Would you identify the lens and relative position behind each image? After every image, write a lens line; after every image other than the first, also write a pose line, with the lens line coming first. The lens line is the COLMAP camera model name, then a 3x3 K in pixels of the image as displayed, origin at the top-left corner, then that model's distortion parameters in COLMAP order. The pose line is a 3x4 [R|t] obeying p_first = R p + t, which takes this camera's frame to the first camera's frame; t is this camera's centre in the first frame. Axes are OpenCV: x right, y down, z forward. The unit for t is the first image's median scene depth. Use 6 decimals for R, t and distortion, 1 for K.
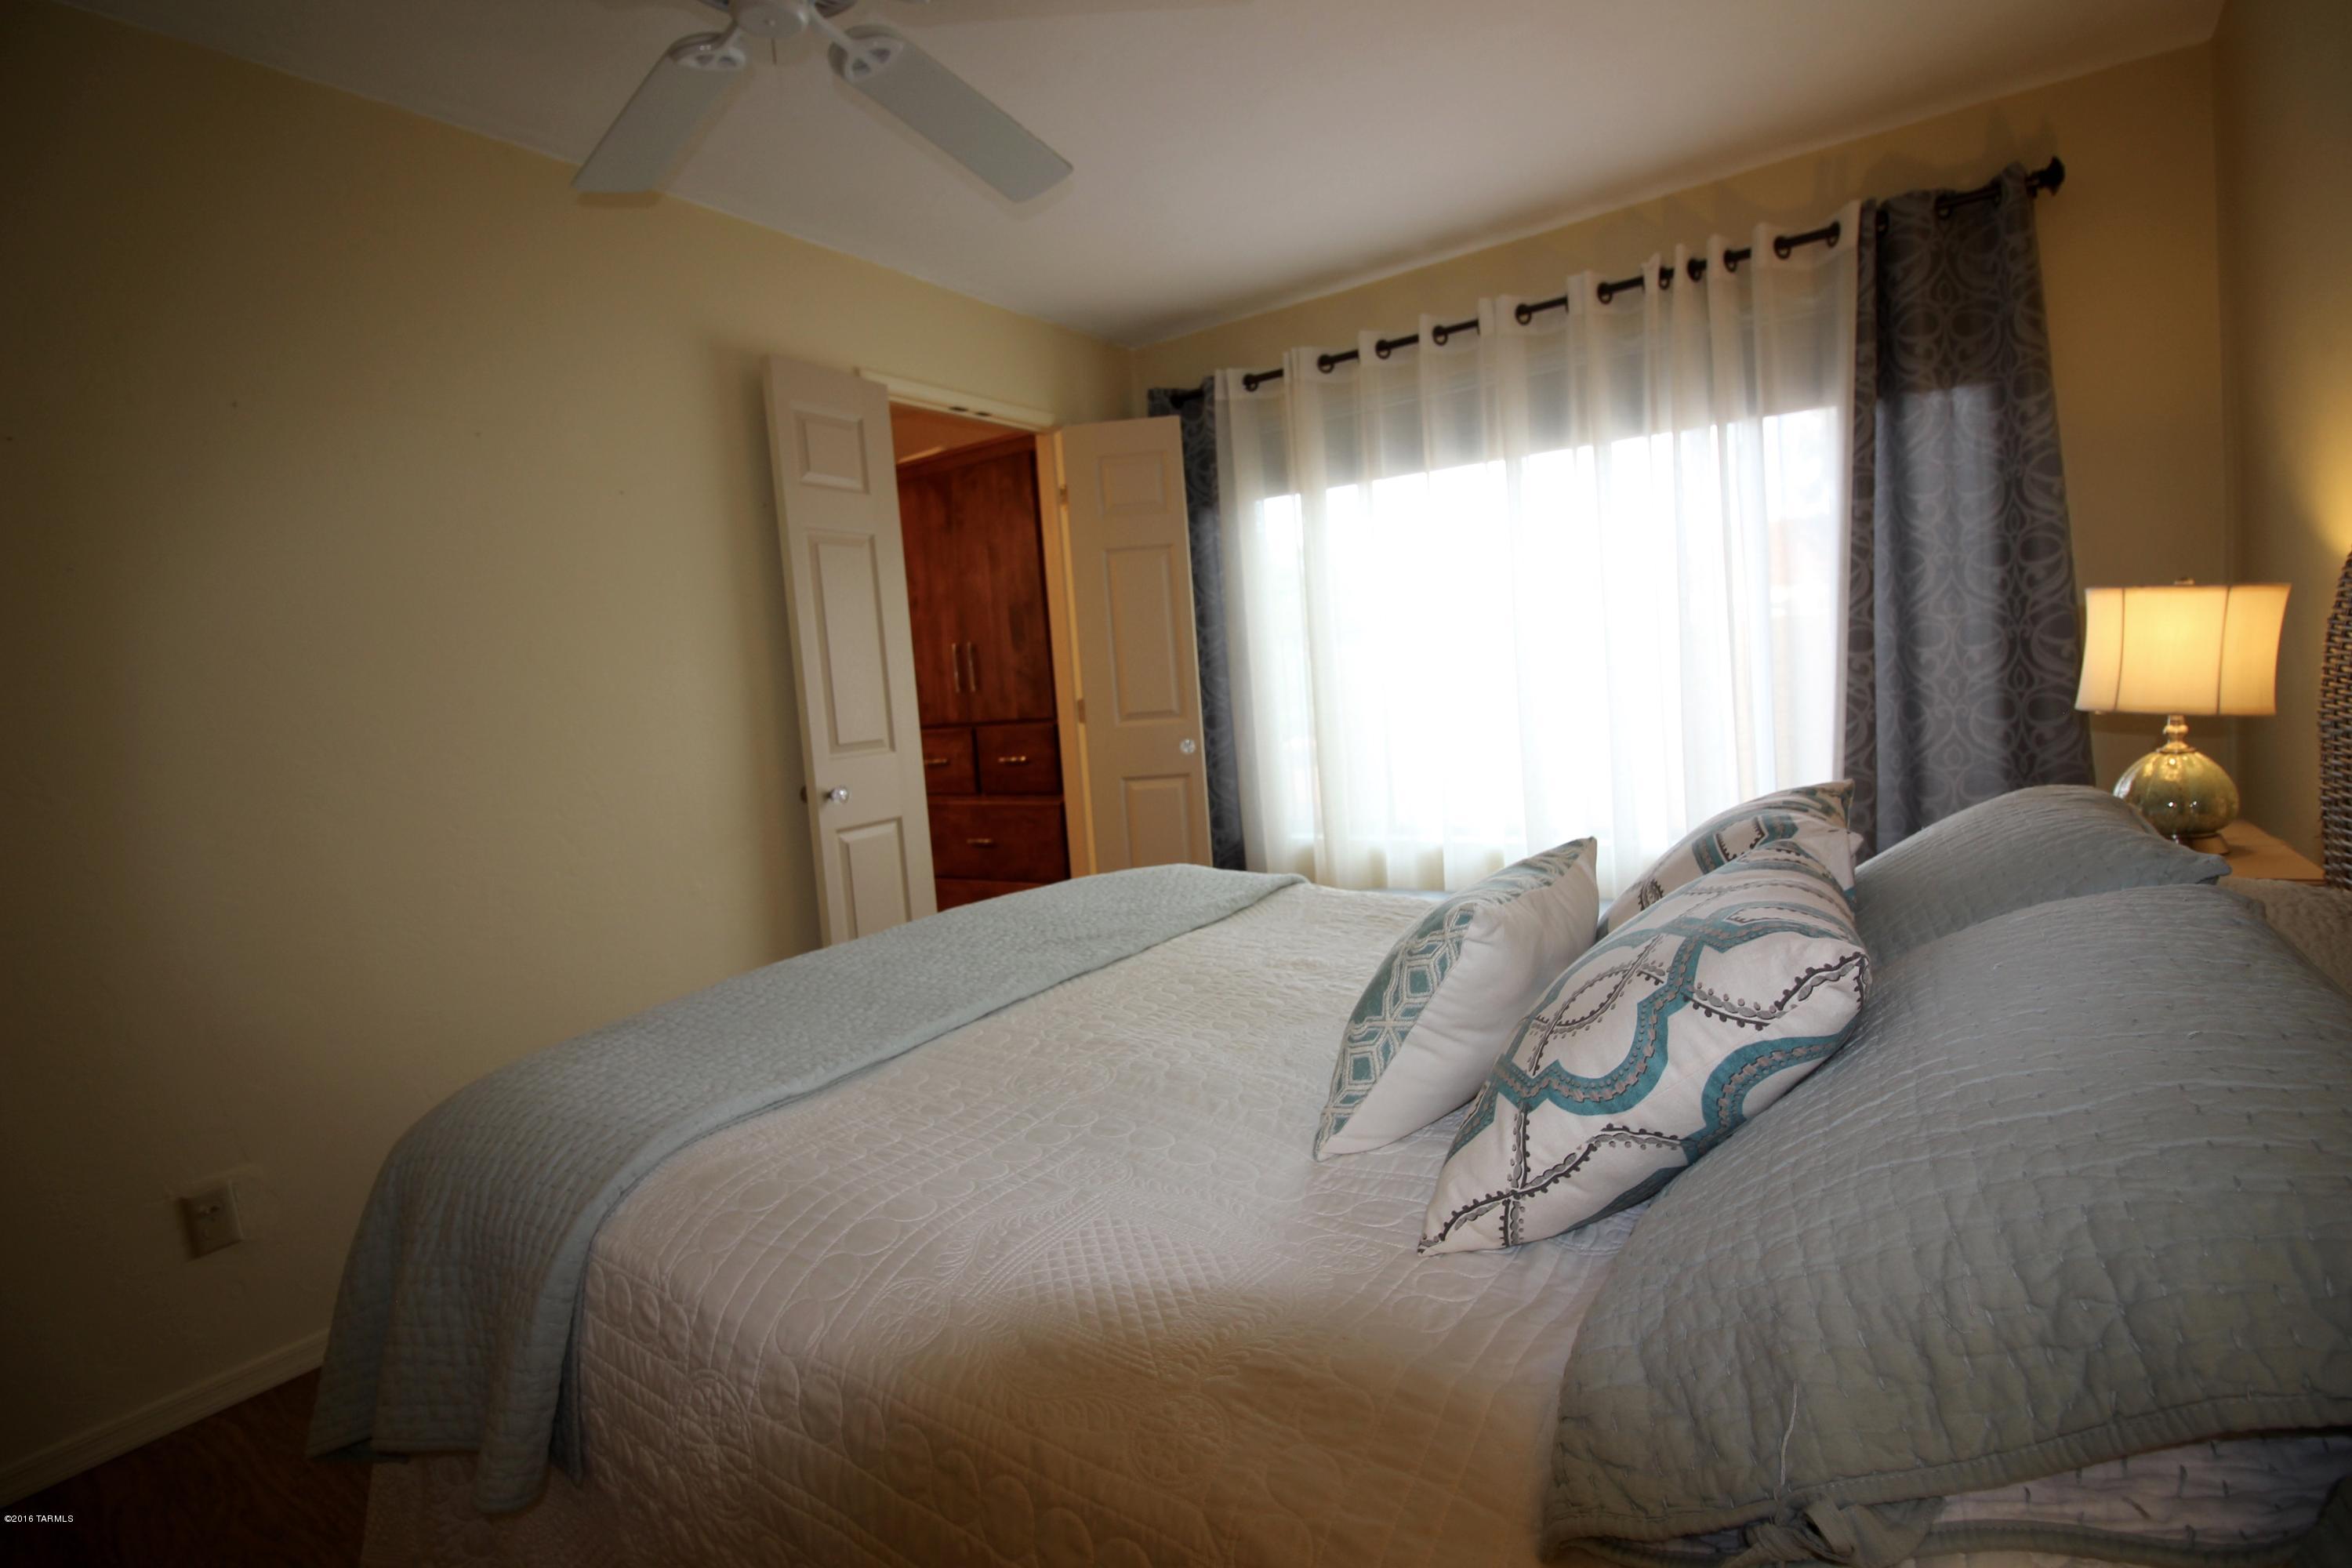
lens RADIAL K [[1101.2, 0, 1107.4], [0, 1101.2, 746.4], [0, 0, 1]] dist [-0.004598, -0.010369]
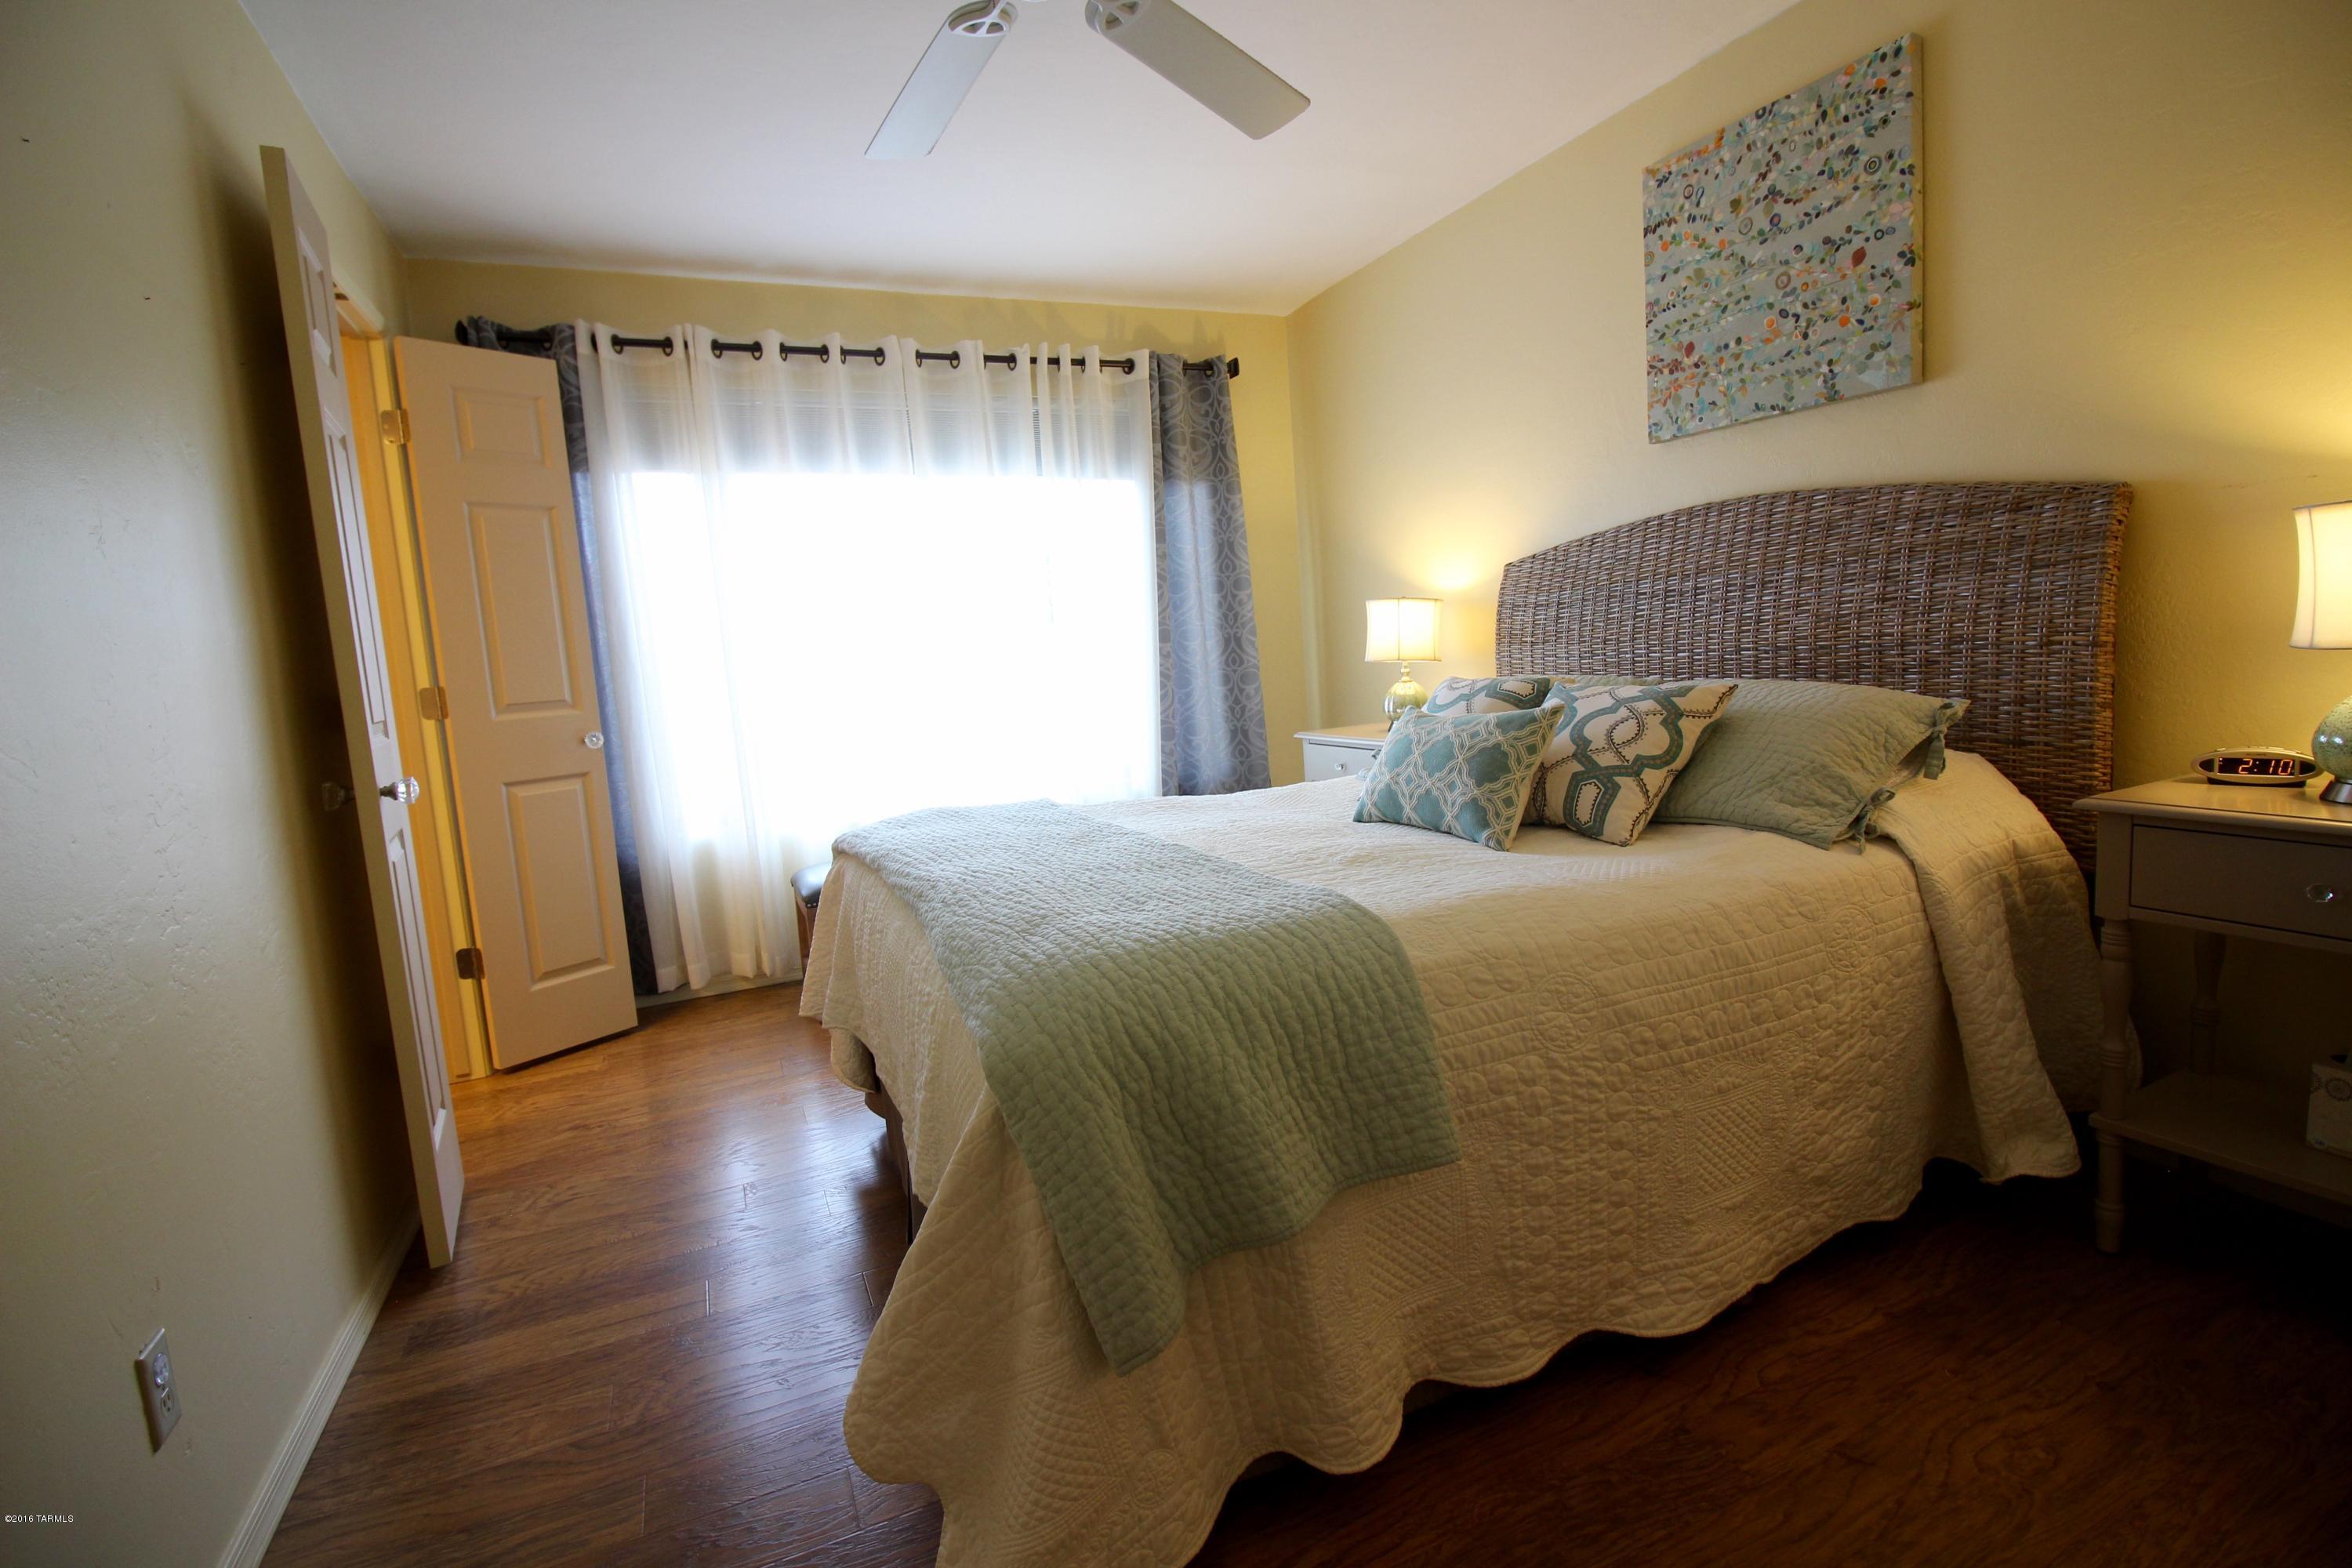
lens RADIAL K [[1101.2, 0, 1192.4], [0, 1101.2, 772.0], [0, 0, 1]] dist [-0.004598, -0.010369]
pose [[0.479135, -0.056491, 0.875922, -0.672168], [0.081548, 0.996476, 0.019658, 0.067549], [-0.873945, 0.062010, 0.482053, 0.234974]]
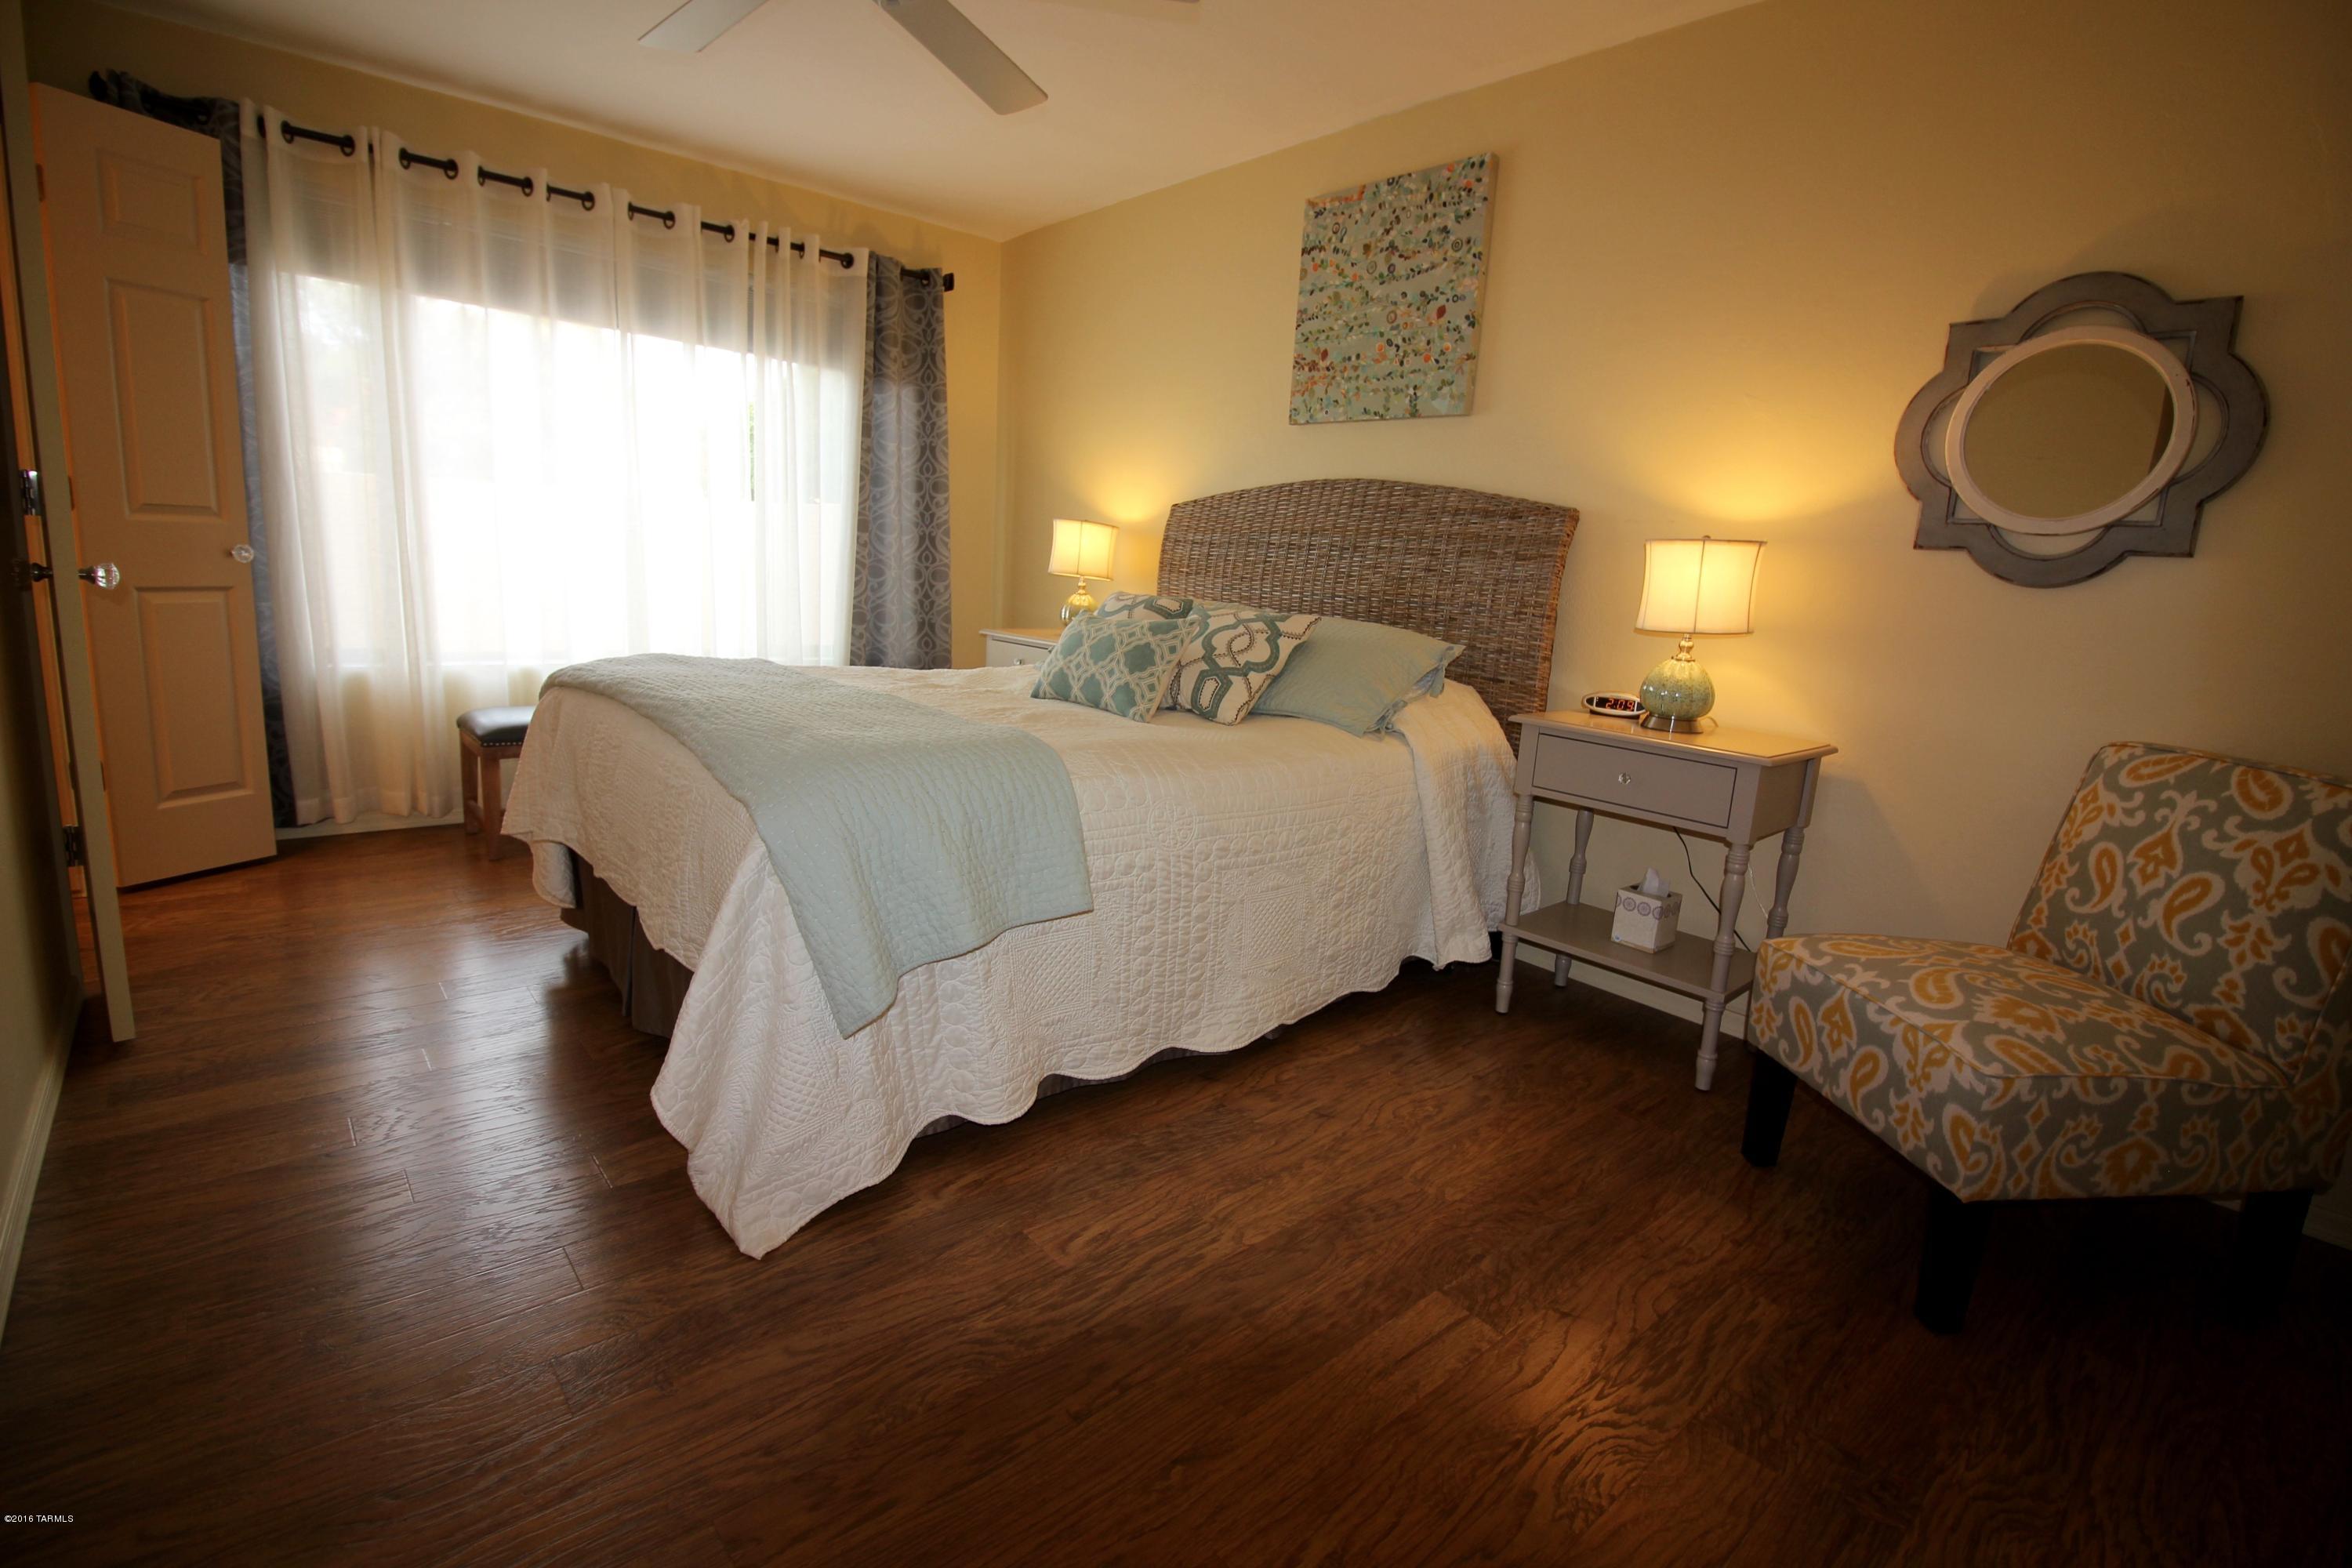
lens RADIAL K [[1101.2, 0, 1196.3], [0, 1101.2, 776.8], [0, 0, 1]] dist [-0.004598, -0.010369]
pose [[0.199176, -0.098397, 0.975011, -0.875109], [-0.021437, 0.994271, 0.104719, 0.095817], [-0.979729, -0.041759, 0.195925, 0.173239]]
